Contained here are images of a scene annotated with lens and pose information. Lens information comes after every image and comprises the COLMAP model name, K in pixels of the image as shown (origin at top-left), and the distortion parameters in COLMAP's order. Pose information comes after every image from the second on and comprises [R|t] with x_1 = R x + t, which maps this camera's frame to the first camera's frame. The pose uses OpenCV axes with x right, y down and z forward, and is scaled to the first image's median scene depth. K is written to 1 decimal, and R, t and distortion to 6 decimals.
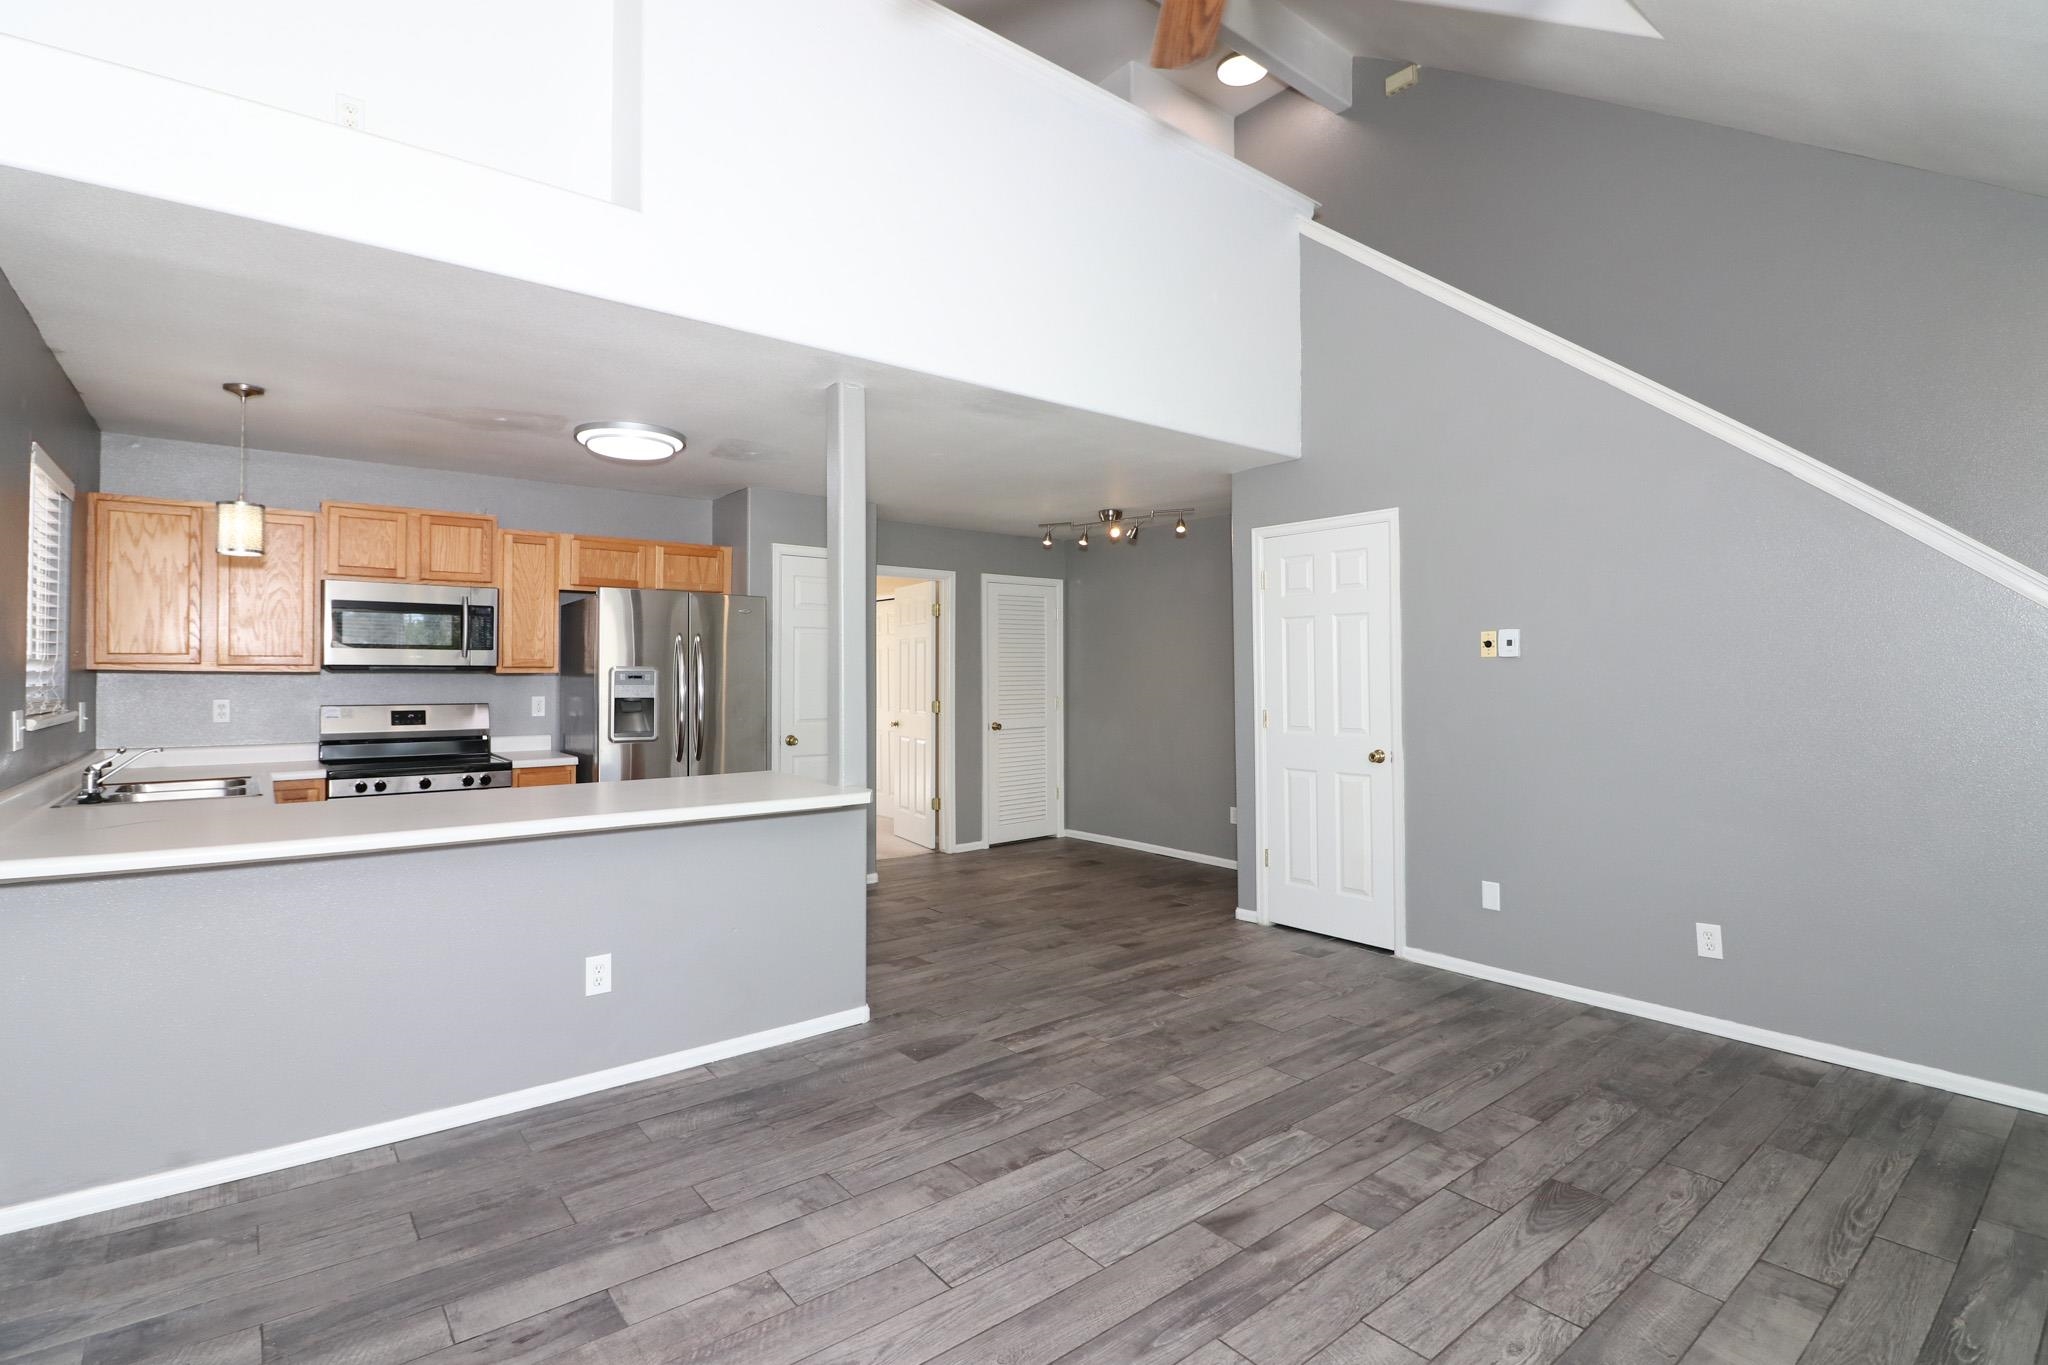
lens RADIAL K [[962.7, 0, 1004.7], [0, 962.7, 660.9], [0, 0, 1]] dist [-0.003263, -0.010648]
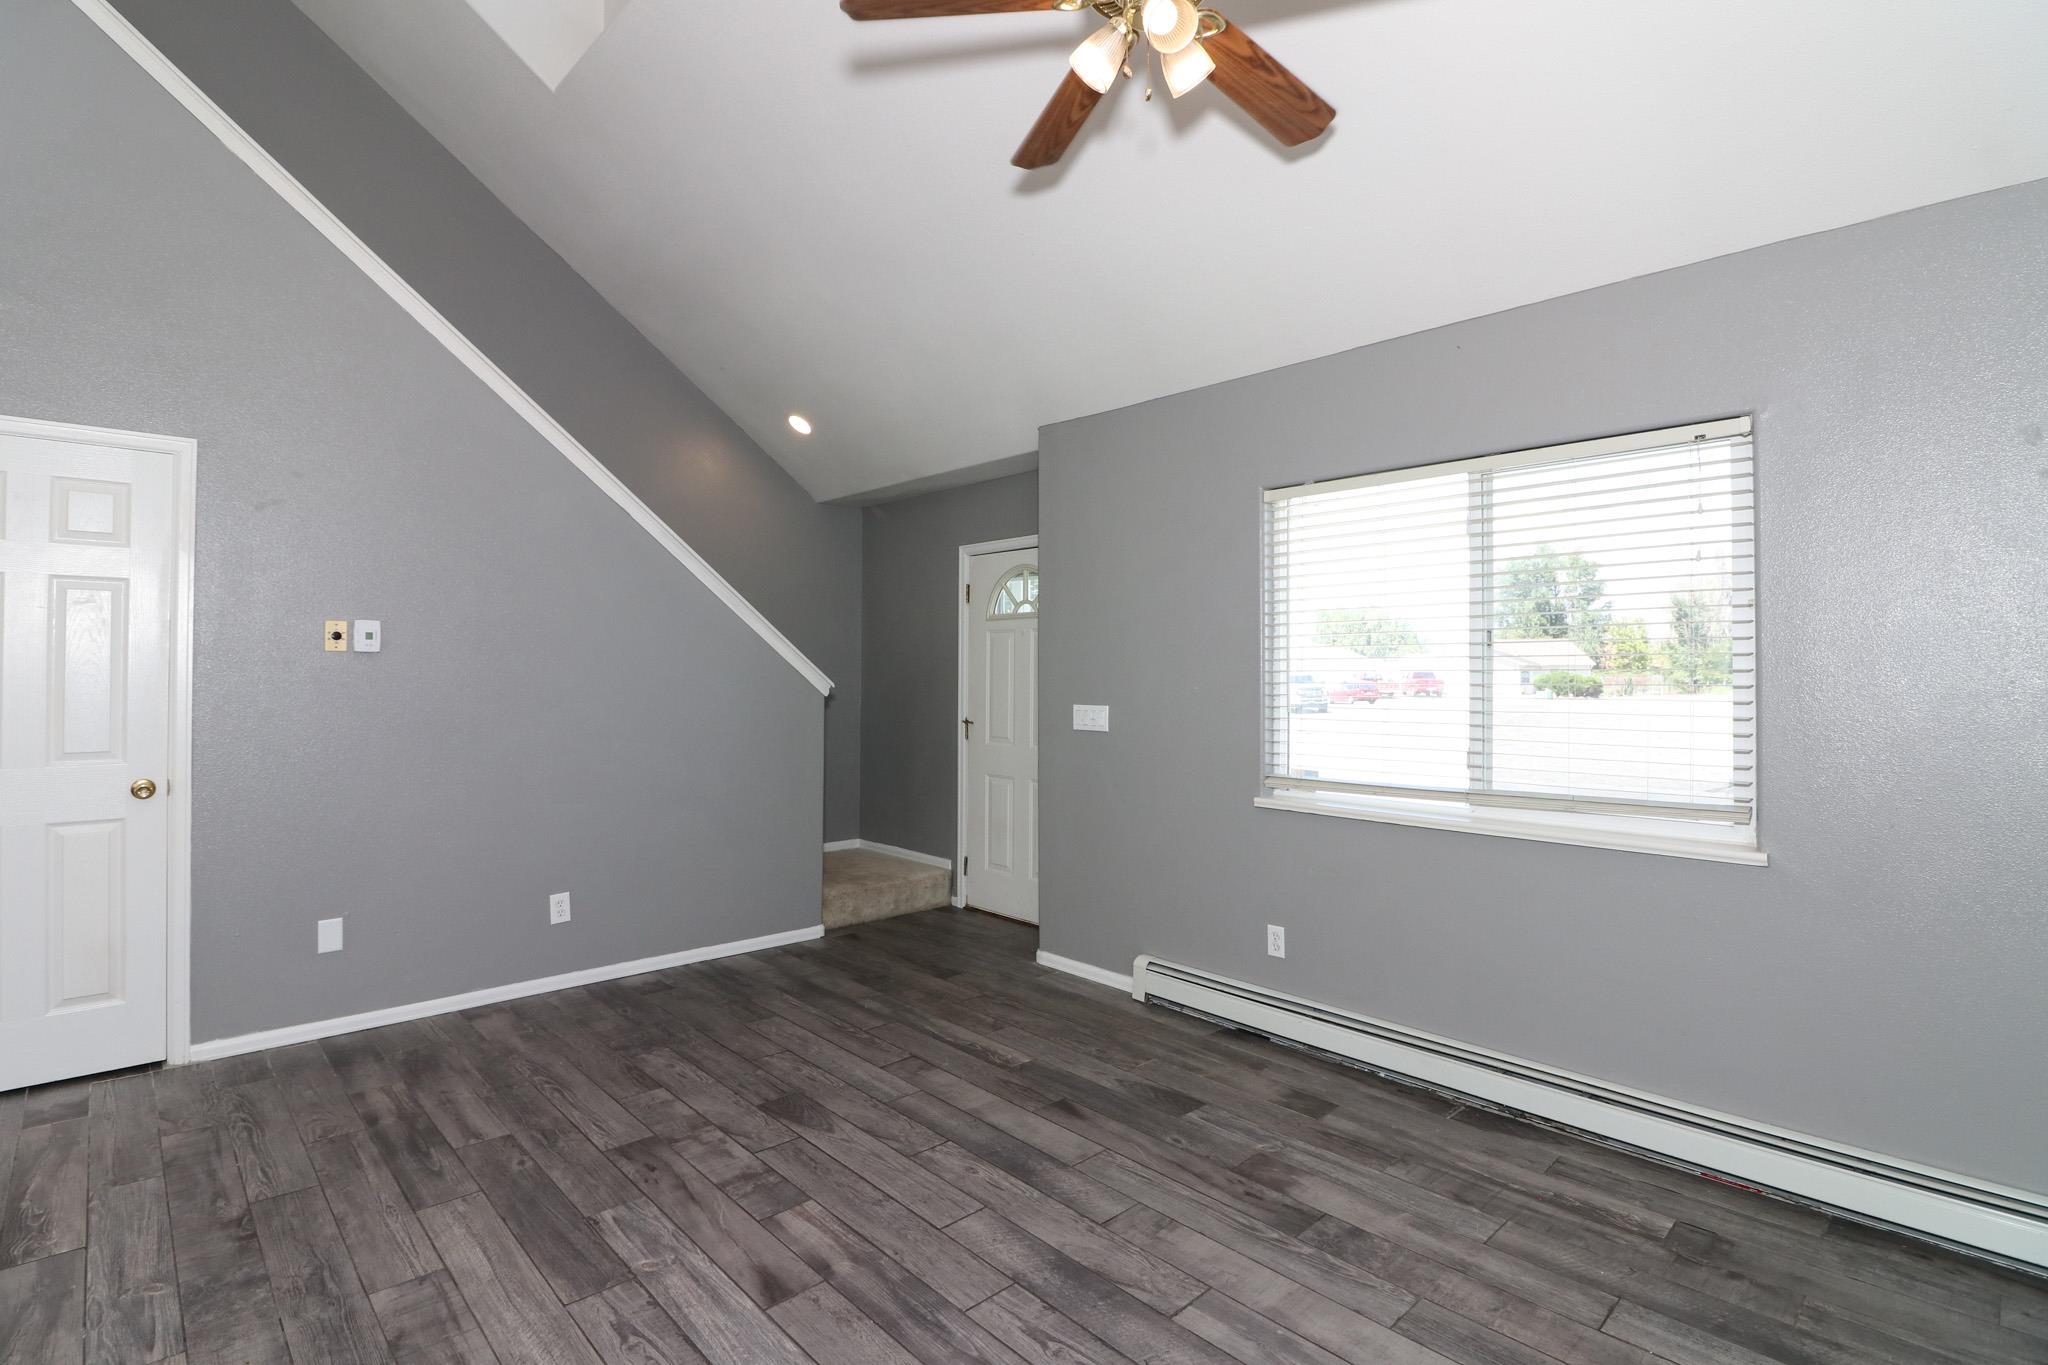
lens RADIAL K [[962.7, 0, 1014.8], [0, 962.7, 663.1], [0, 0, 1]] dist [-0.003263, -0.010648]
pose [[-0.088901, 0.013031, 0.995955, -0.393784], [-0.022431, 0.999635, -0.015082, 0.005697], [-0.995788, -0.023681, -0.088577, 0.495968]]
